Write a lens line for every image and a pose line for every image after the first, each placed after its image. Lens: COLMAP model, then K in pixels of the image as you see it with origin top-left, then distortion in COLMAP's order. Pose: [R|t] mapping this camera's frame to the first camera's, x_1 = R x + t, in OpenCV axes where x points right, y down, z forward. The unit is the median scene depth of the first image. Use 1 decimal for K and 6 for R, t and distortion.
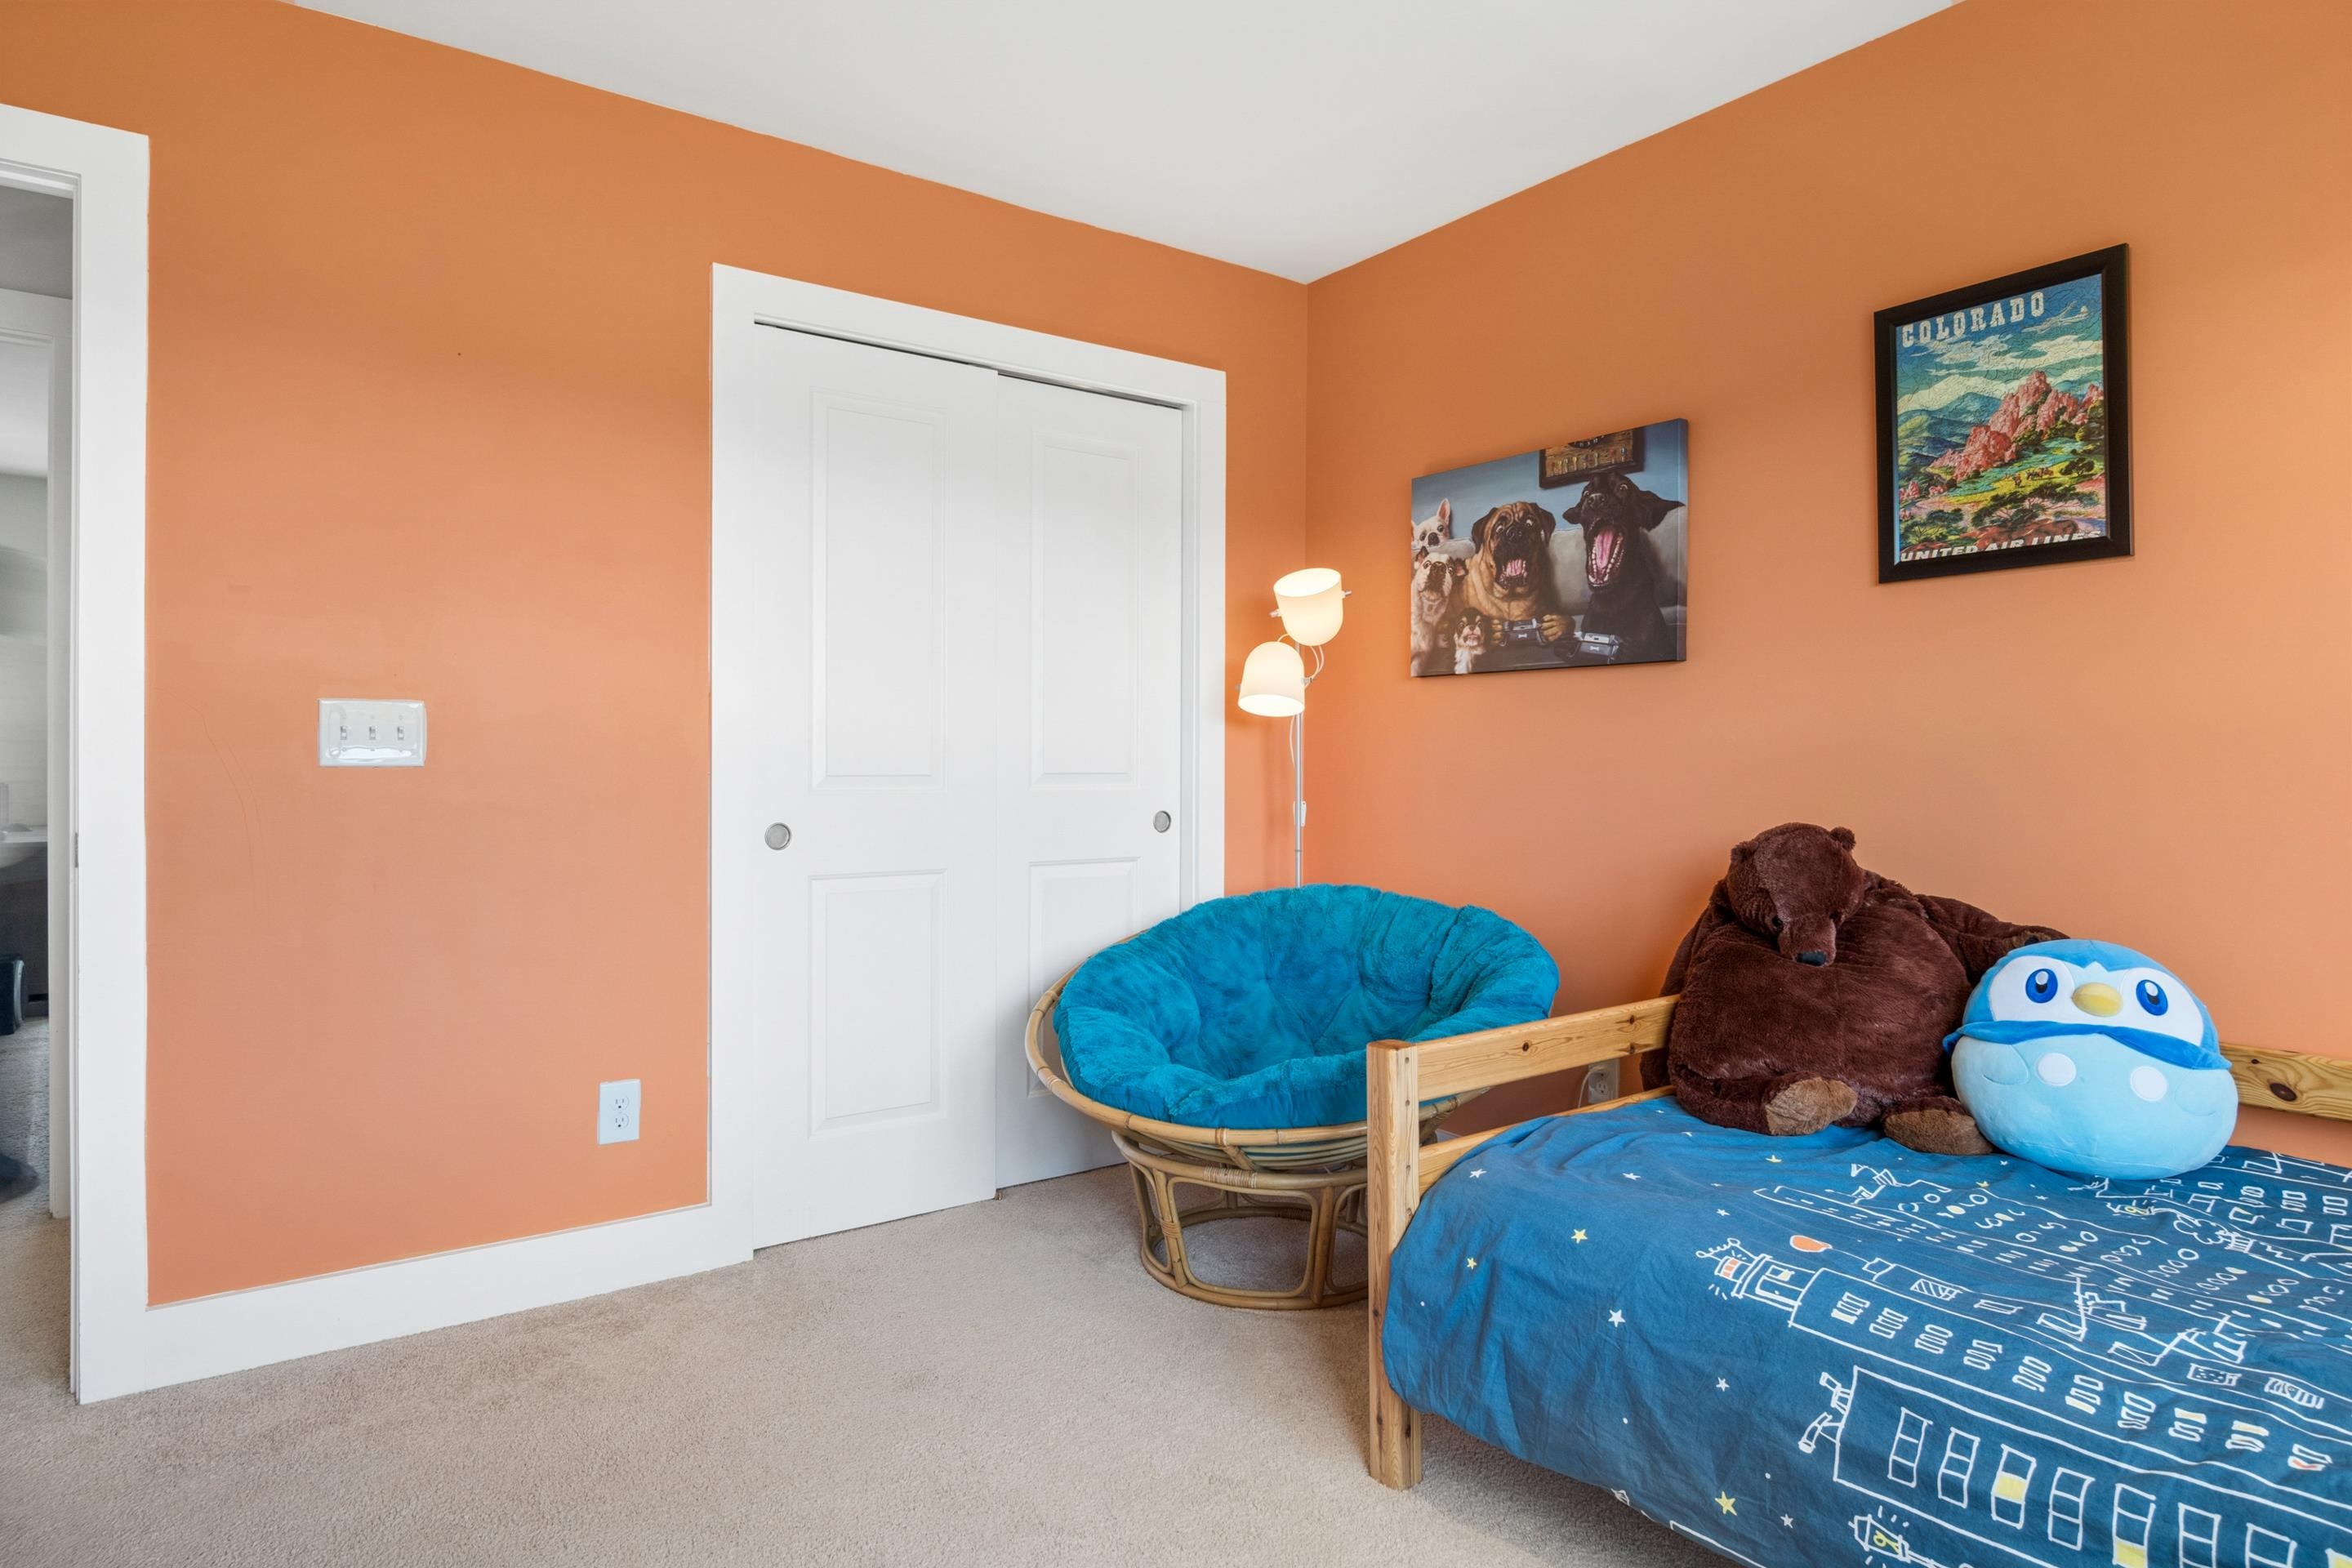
lens RADIAL K [[1316.2, 0, 1164.1], [0, 1316.2, 787.9], [0, 0, 1]] dist [-0.007600, -0.003146]
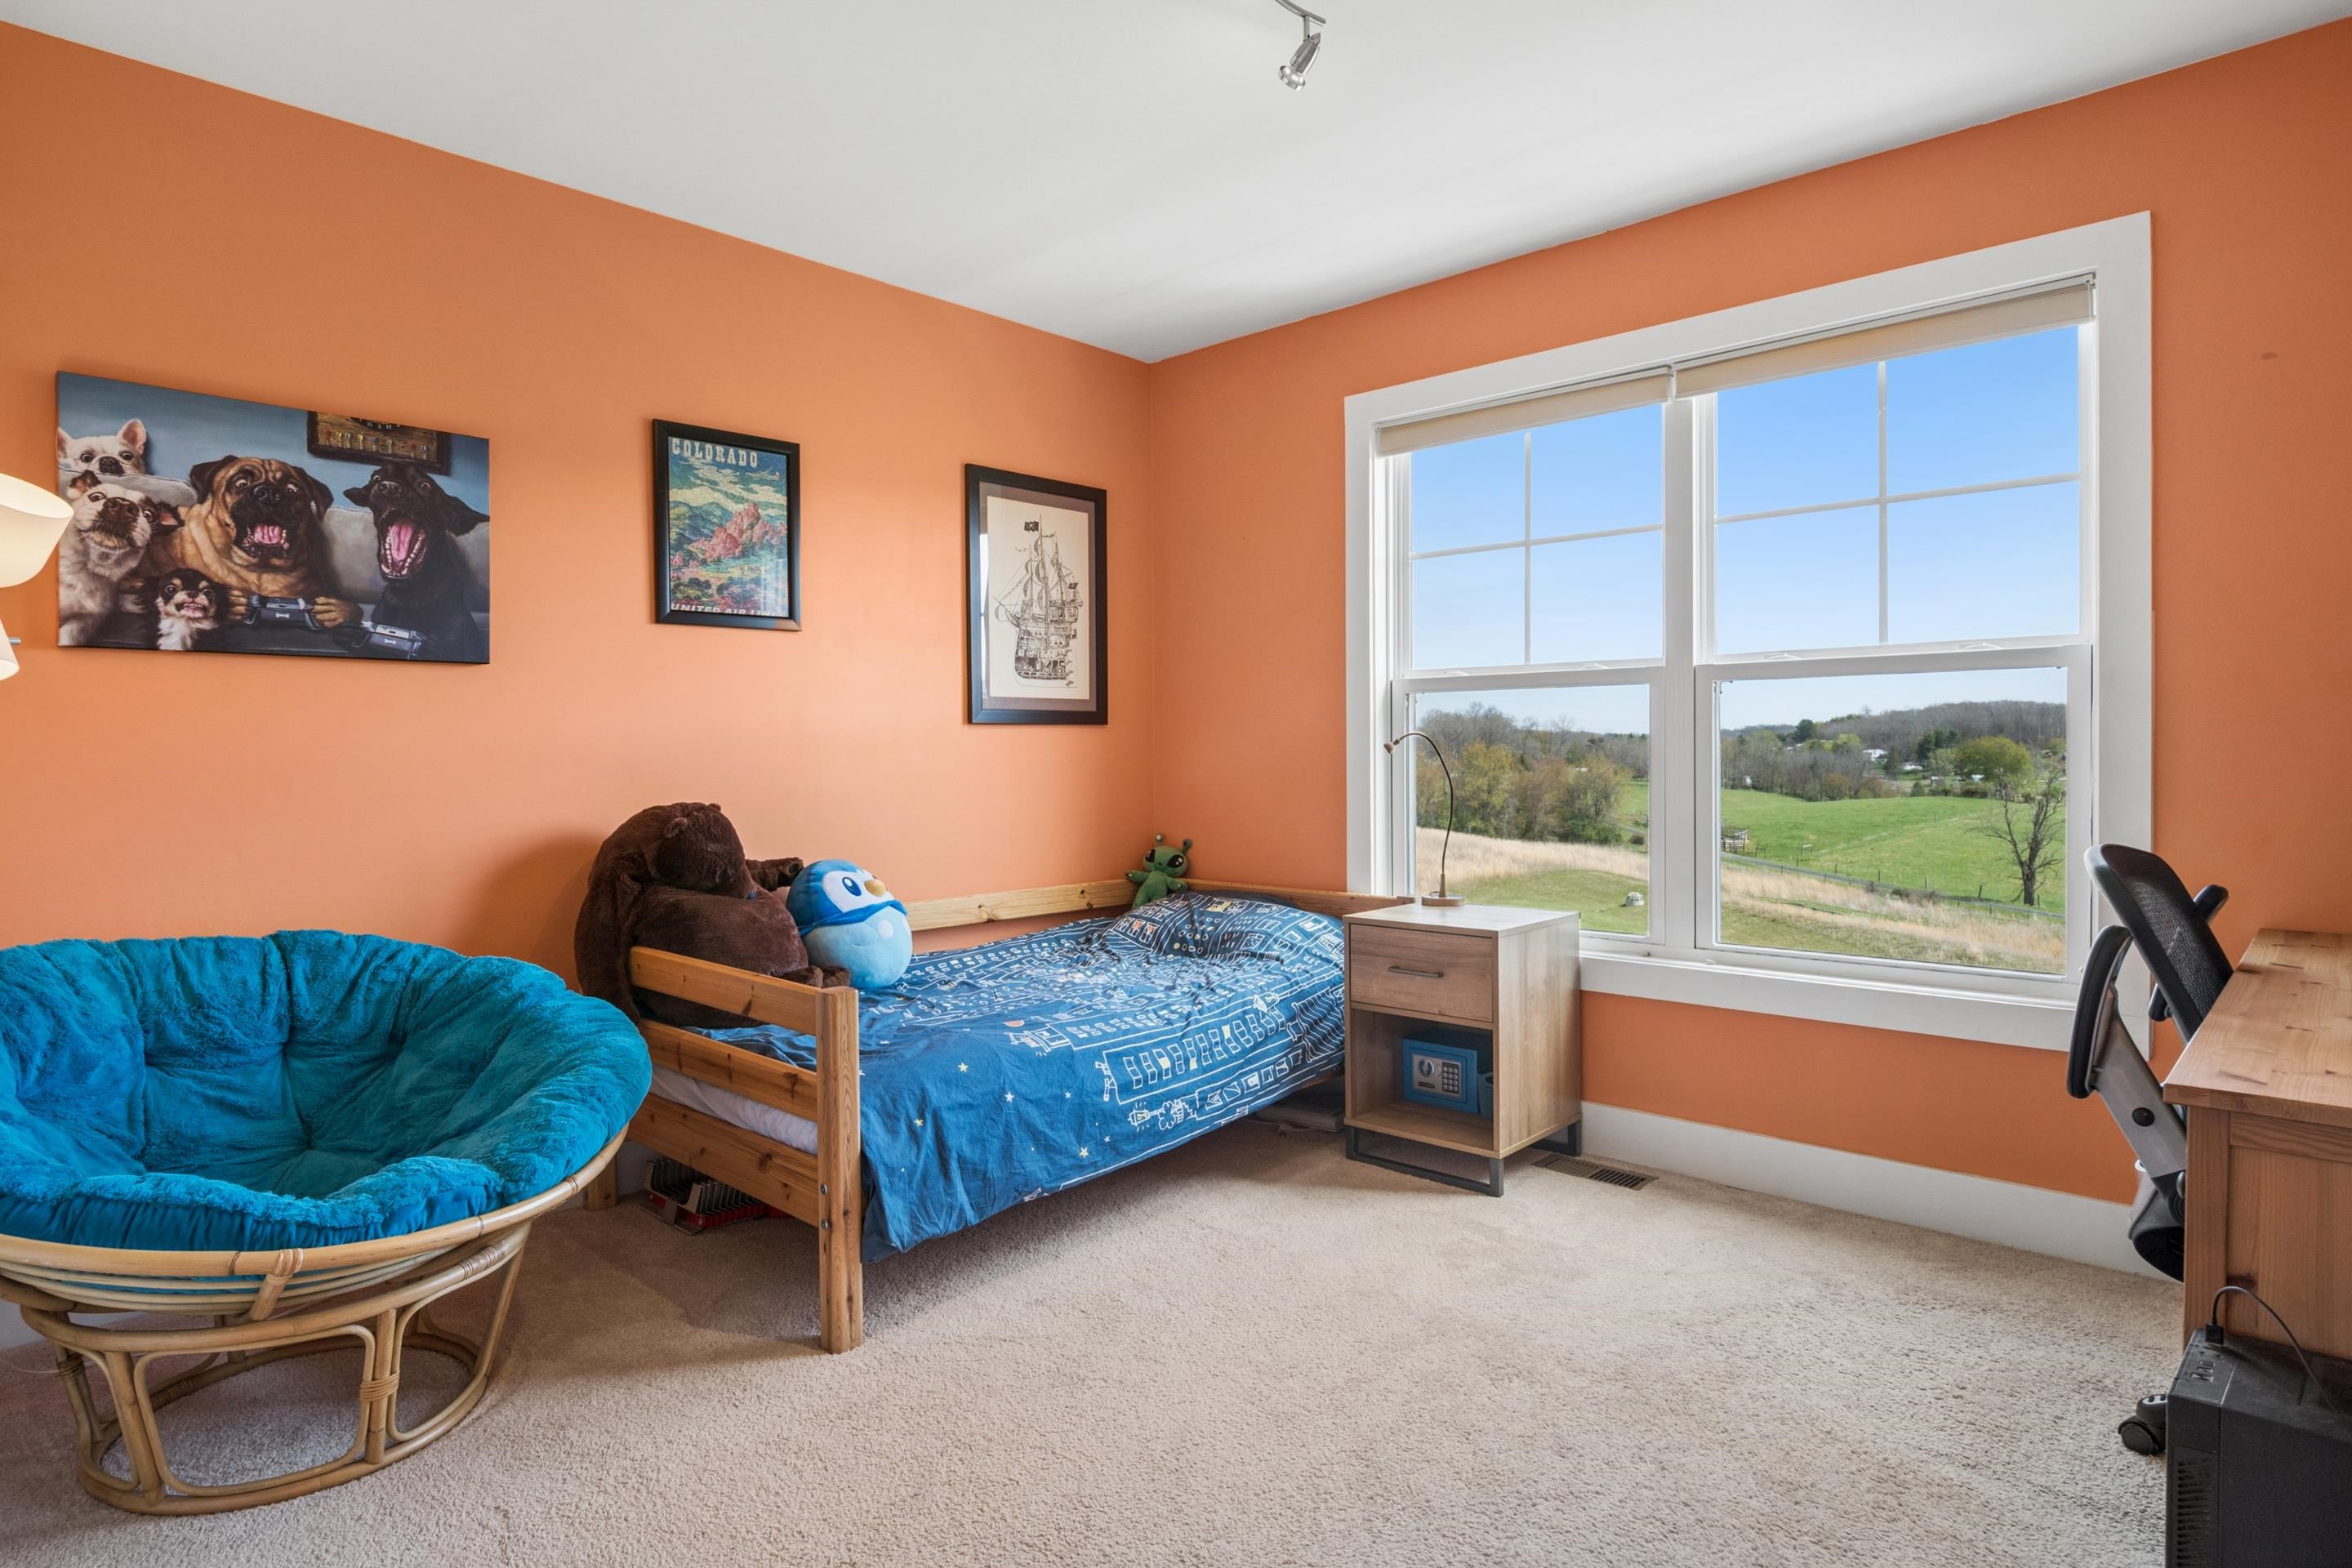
lens RADIAL K [[1316.2, 0, 1158.3], [0, 1316.2, 773.3], [0, 0, 1]] dist [-0.007600, -0.003146]
pose [[-0.186658, -0.021647, 0.982186, -0.741681], [0.024893, 0.999332, 0.026755, -0.021650], [-0.982110, 0.029443, -0.185994, 0.641116]]
